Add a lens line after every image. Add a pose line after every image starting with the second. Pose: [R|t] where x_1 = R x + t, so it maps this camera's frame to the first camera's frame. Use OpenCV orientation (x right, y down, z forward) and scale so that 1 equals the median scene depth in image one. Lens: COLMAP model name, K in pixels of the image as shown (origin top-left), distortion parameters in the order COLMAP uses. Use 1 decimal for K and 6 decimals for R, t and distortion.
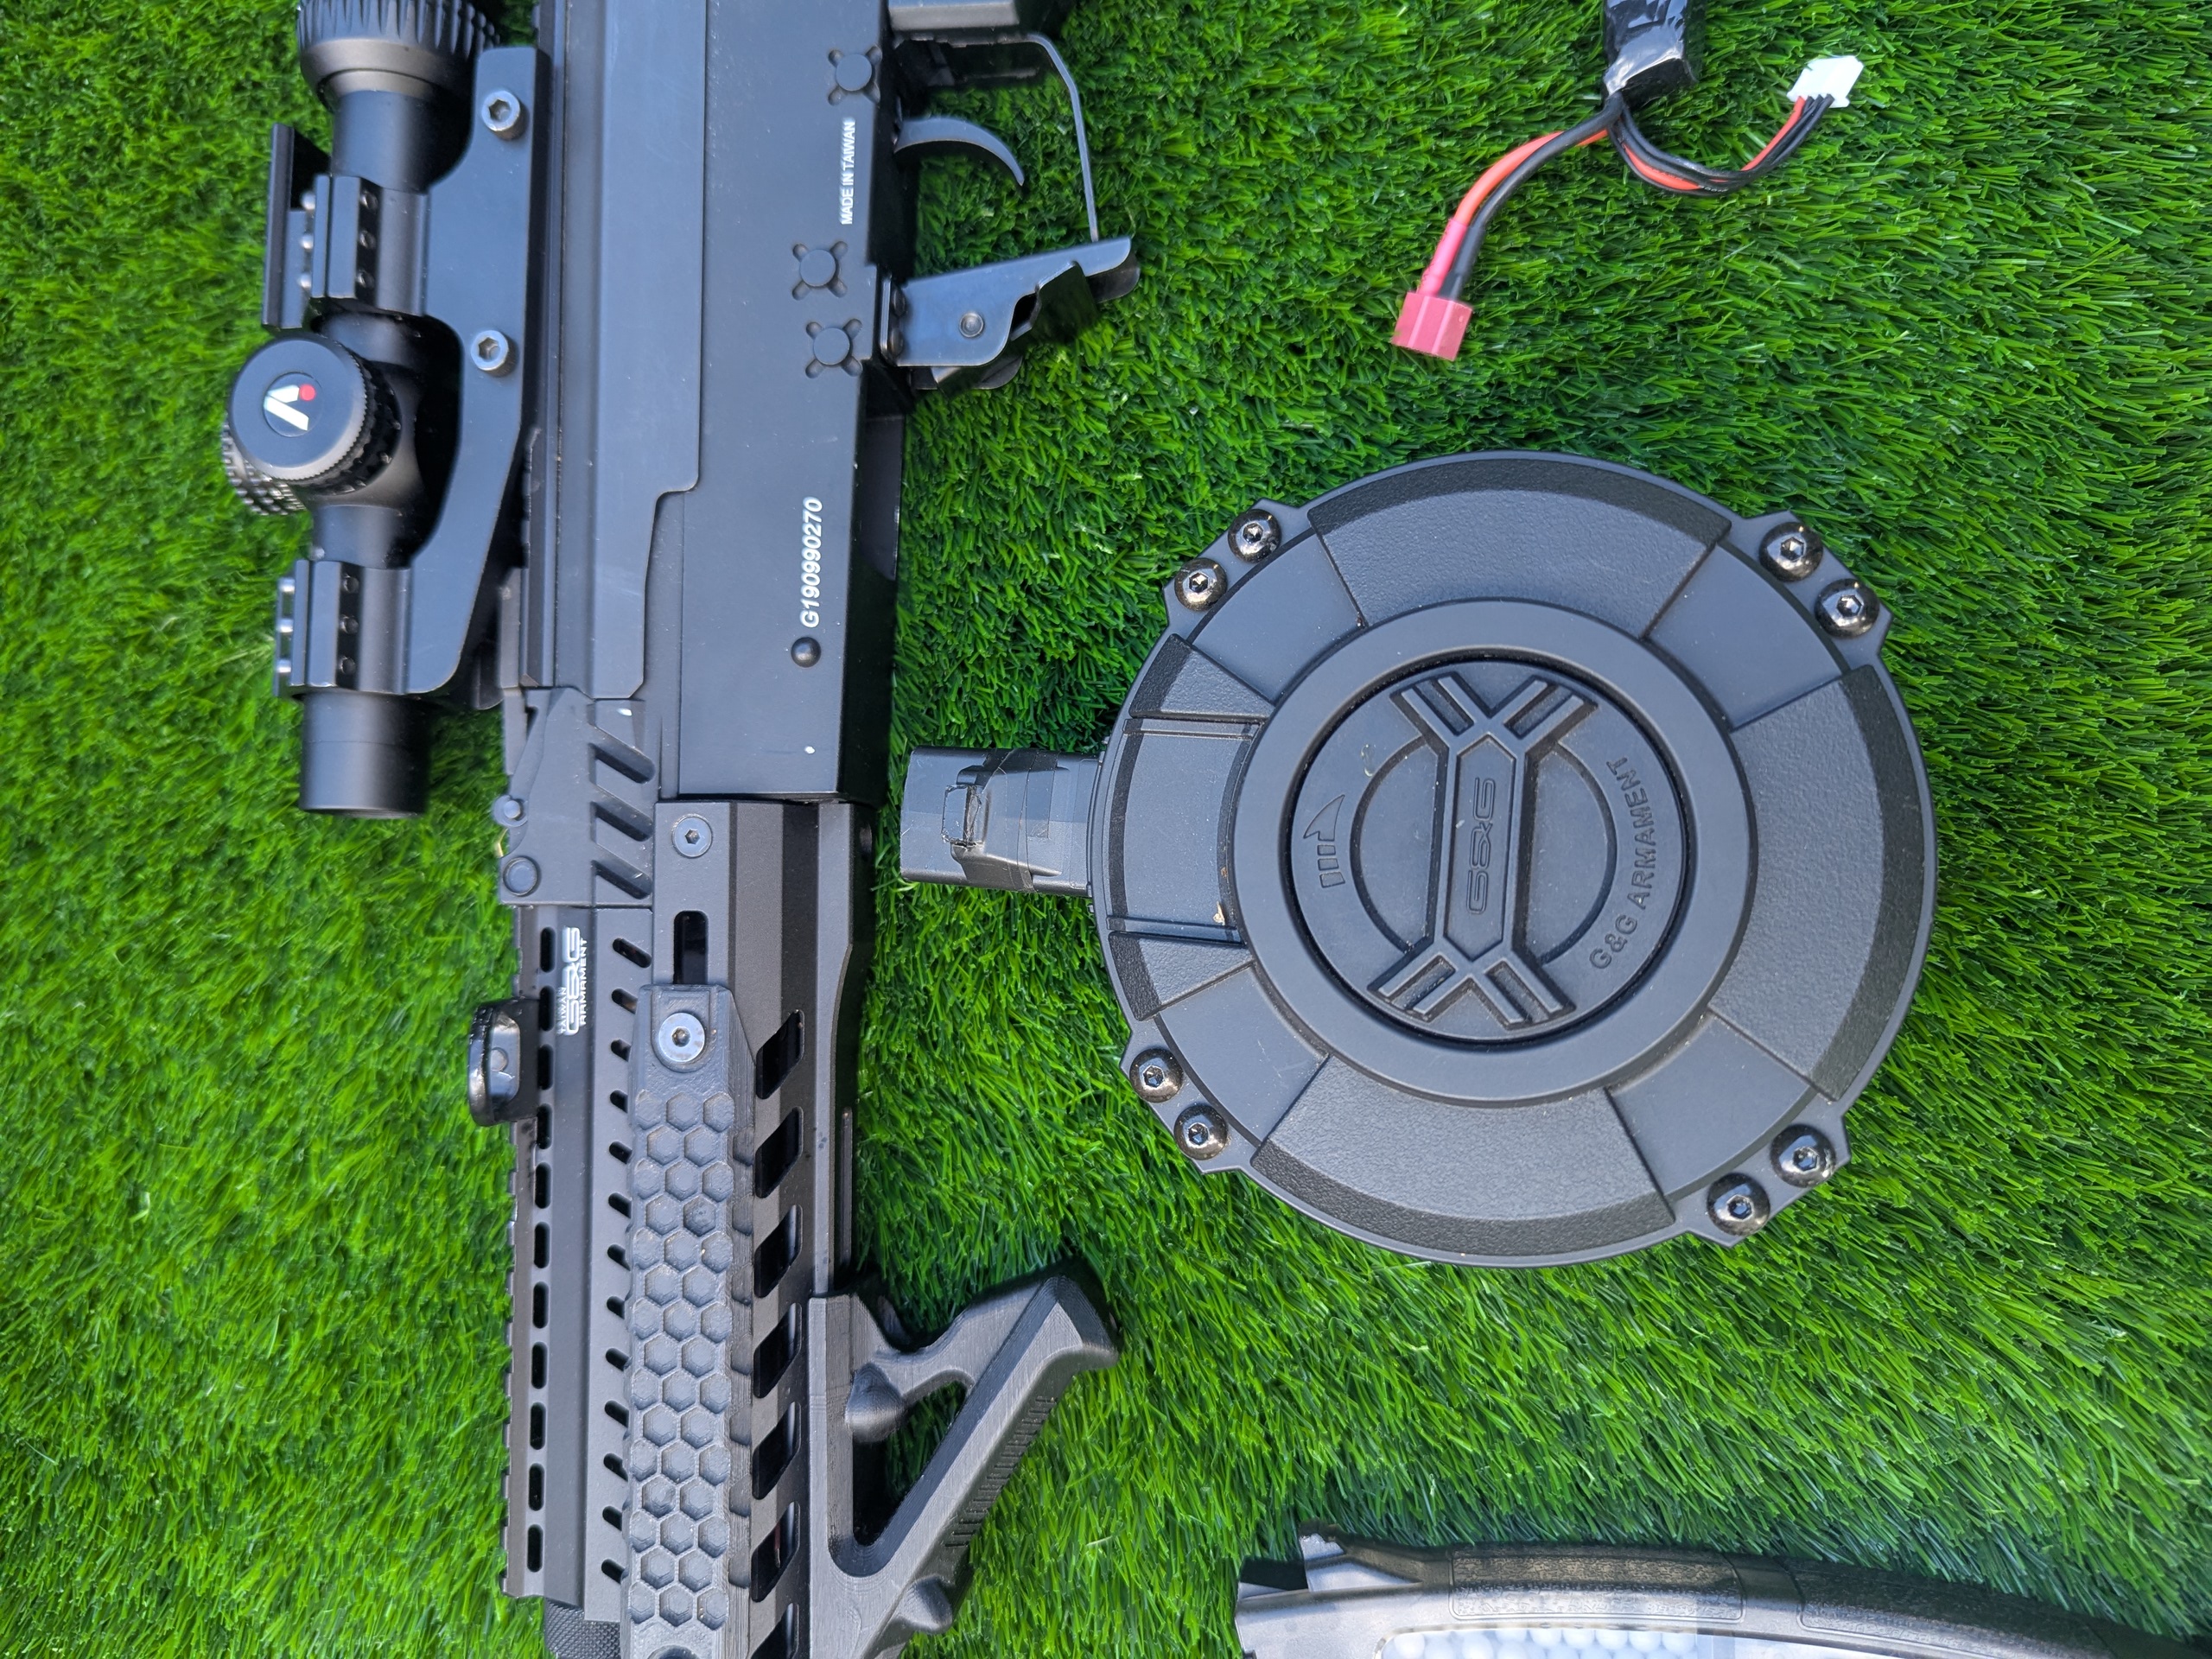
lens RADIAL K [[1648.0, 0, 1088.6], [0, 1648.0, 836.7], [0, 0, 1]] dist [0.042694, -0.062763]
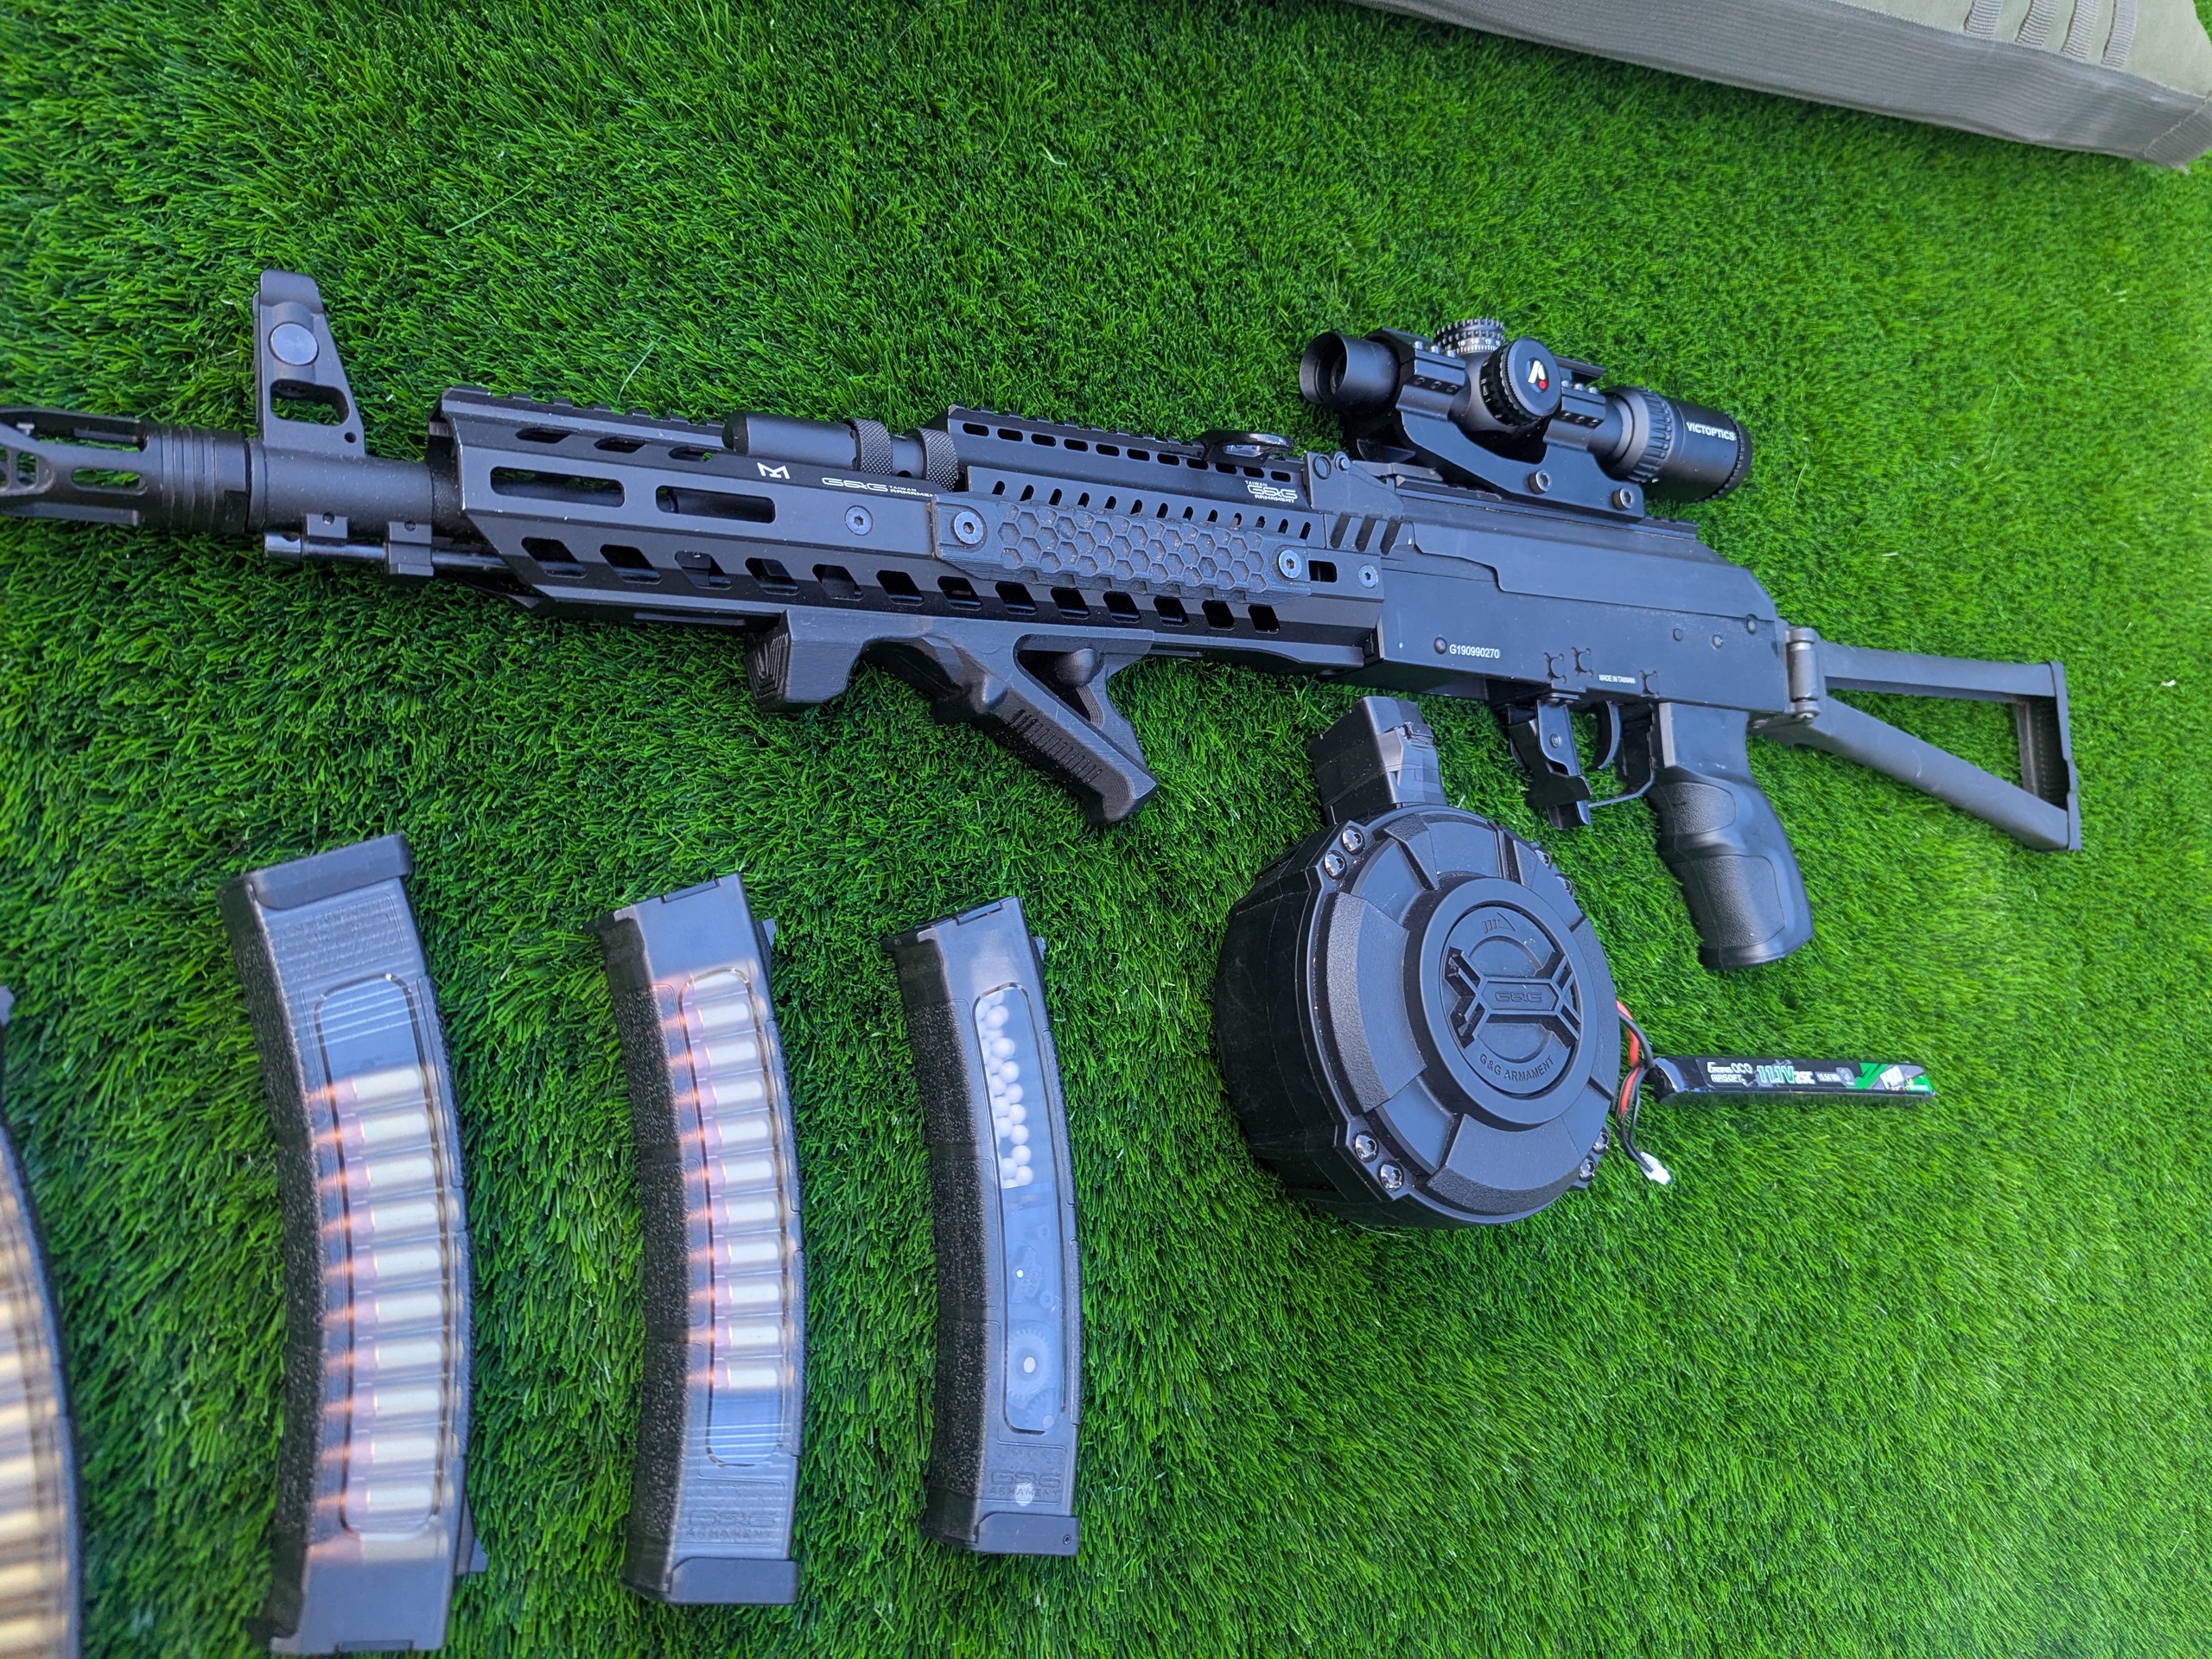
lens RADIAL K [[1648.0, 0, 1110.7], [0, 1648.0, 843.8], [0, 0, 1]] dist [0.042694, -0.062763]
pose [[-0.005236, 0.999540, 0.029878, -0.007283], [-0.849466, 0.011318, -0.527522, 1.133161], [-0.527617, -0.028142, 0.849016, -0.341966]]
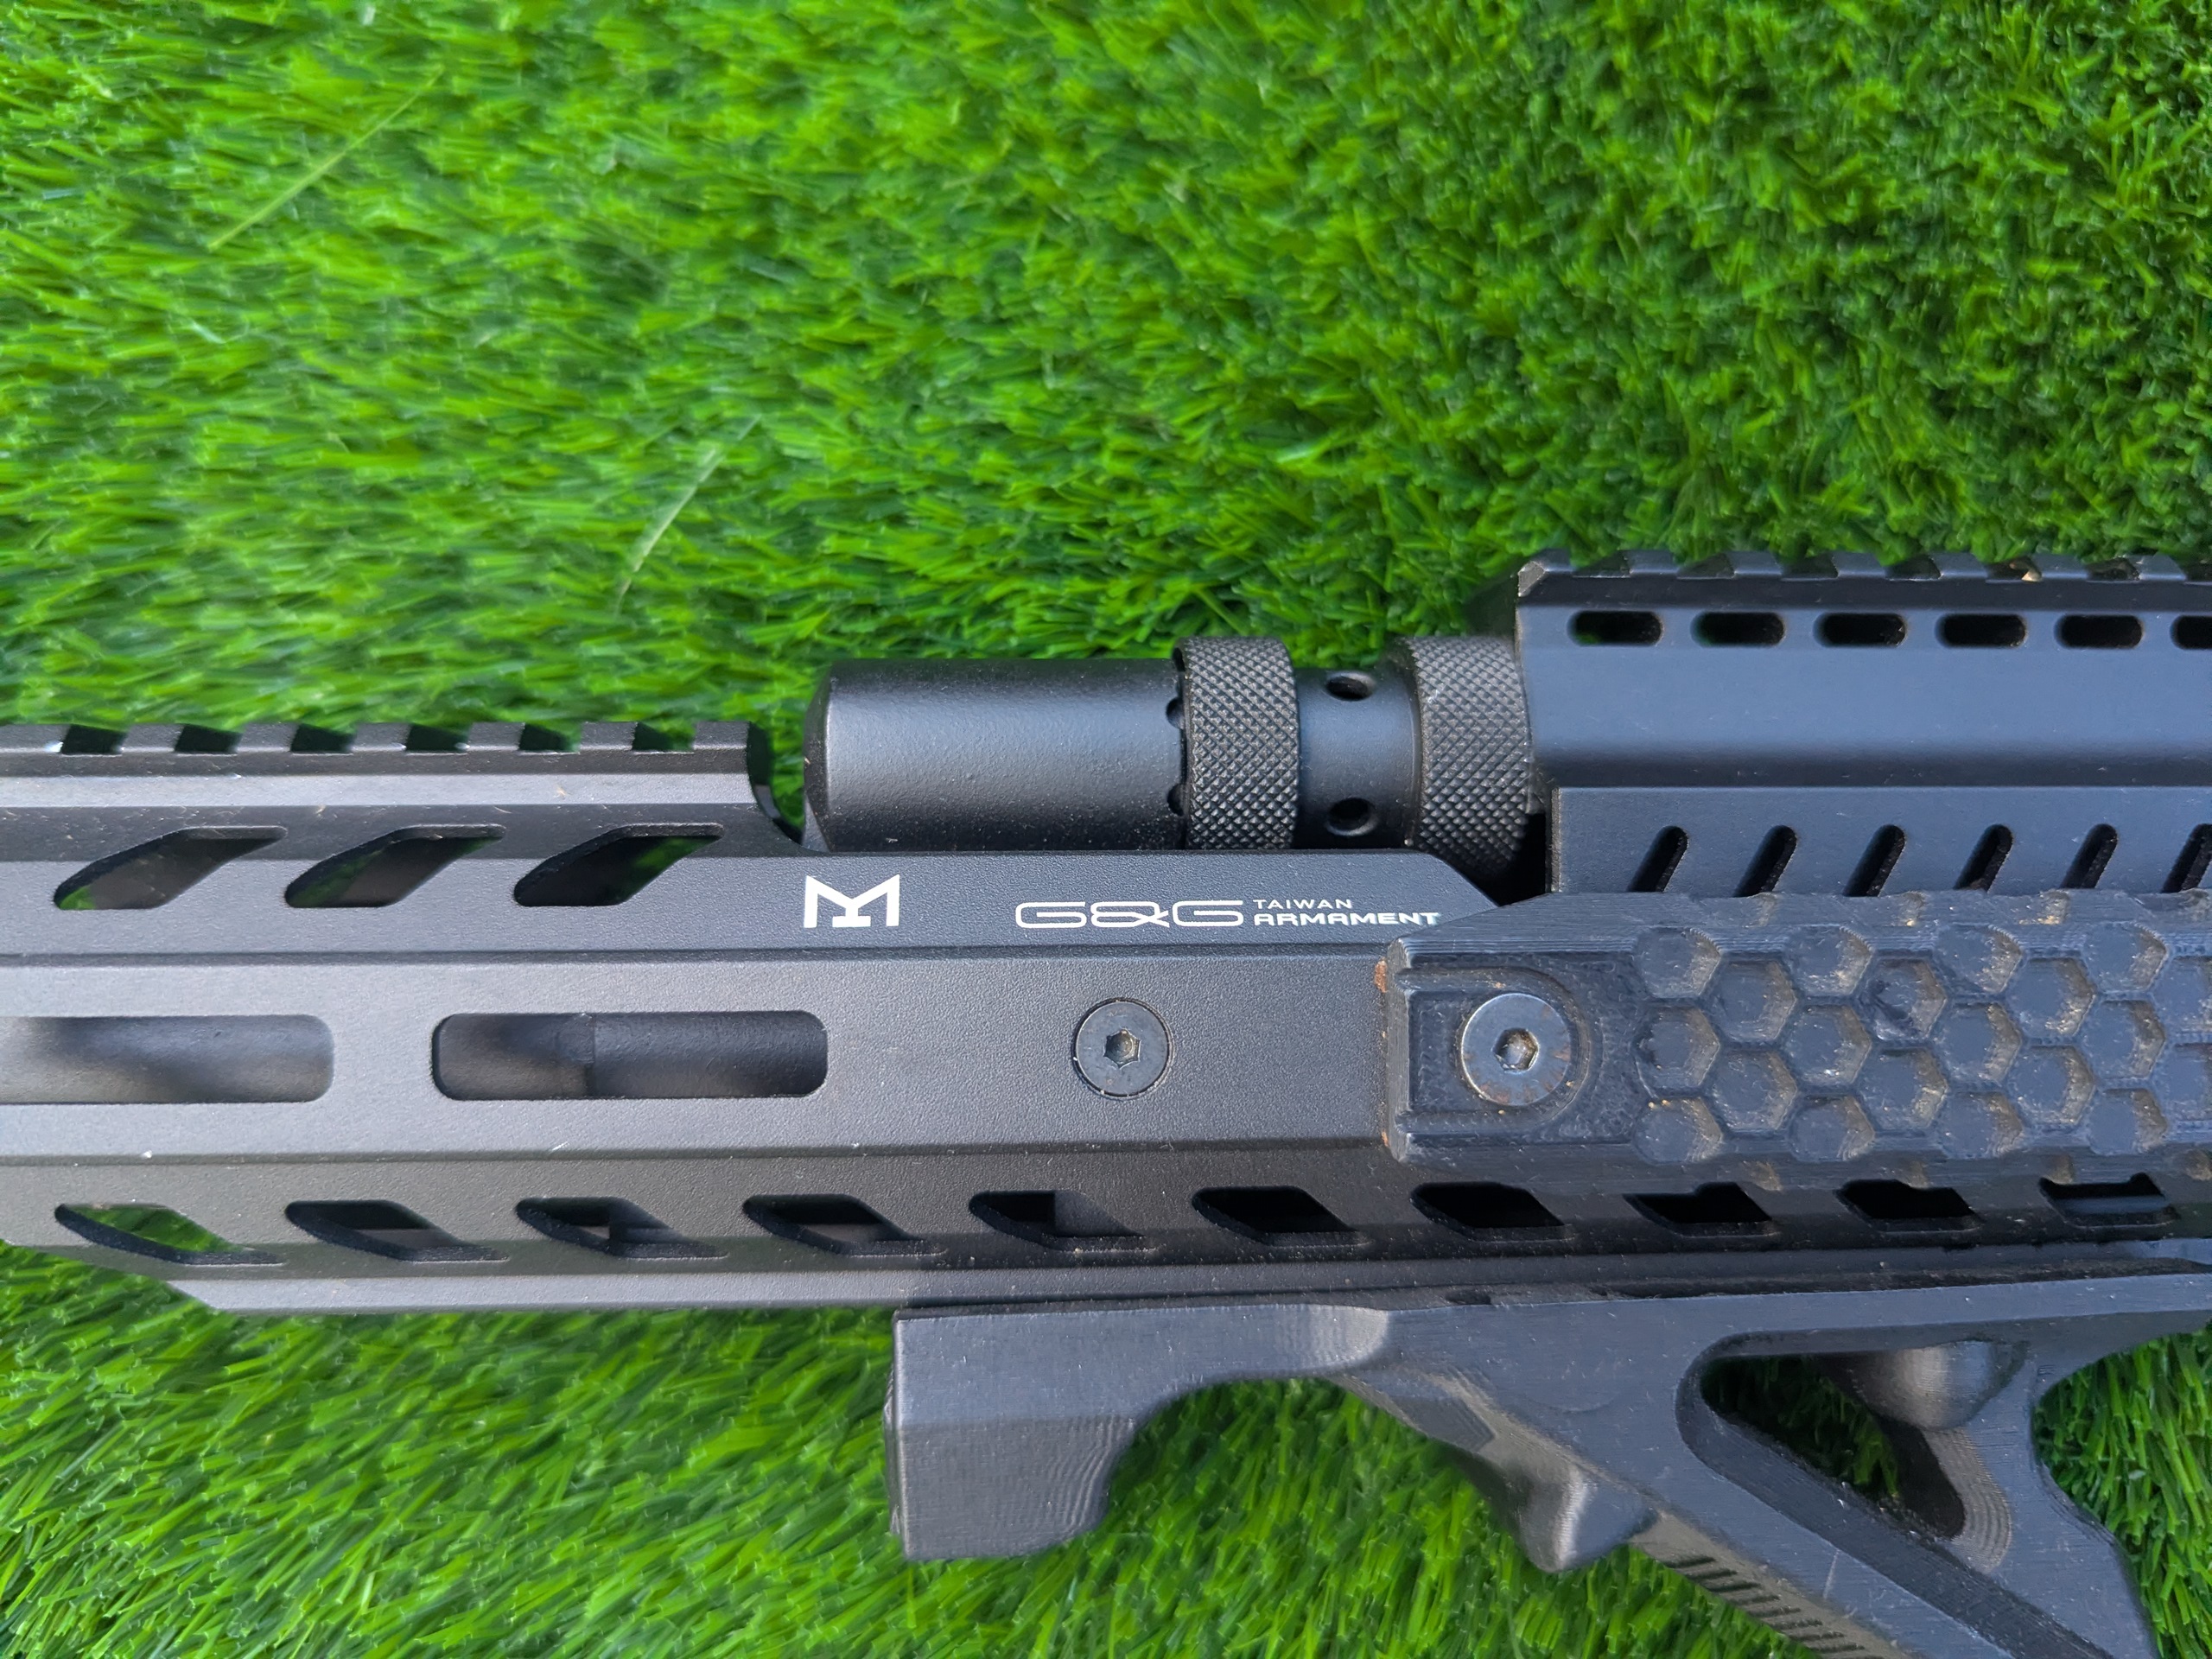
lens RADIAL K [[1736.4, 0, 1056.2], [0, 1736.4, 811.9], [0, 0, 1]] dist [-0.028852, -0.010089]
pose [[-0.002951, 0.990175, 0.139803, -0.357287], [-0.999974, -0.001996, -0.006971, 0.599486], [-0.006623, -0.139820, 0.990155, 0.519087]]
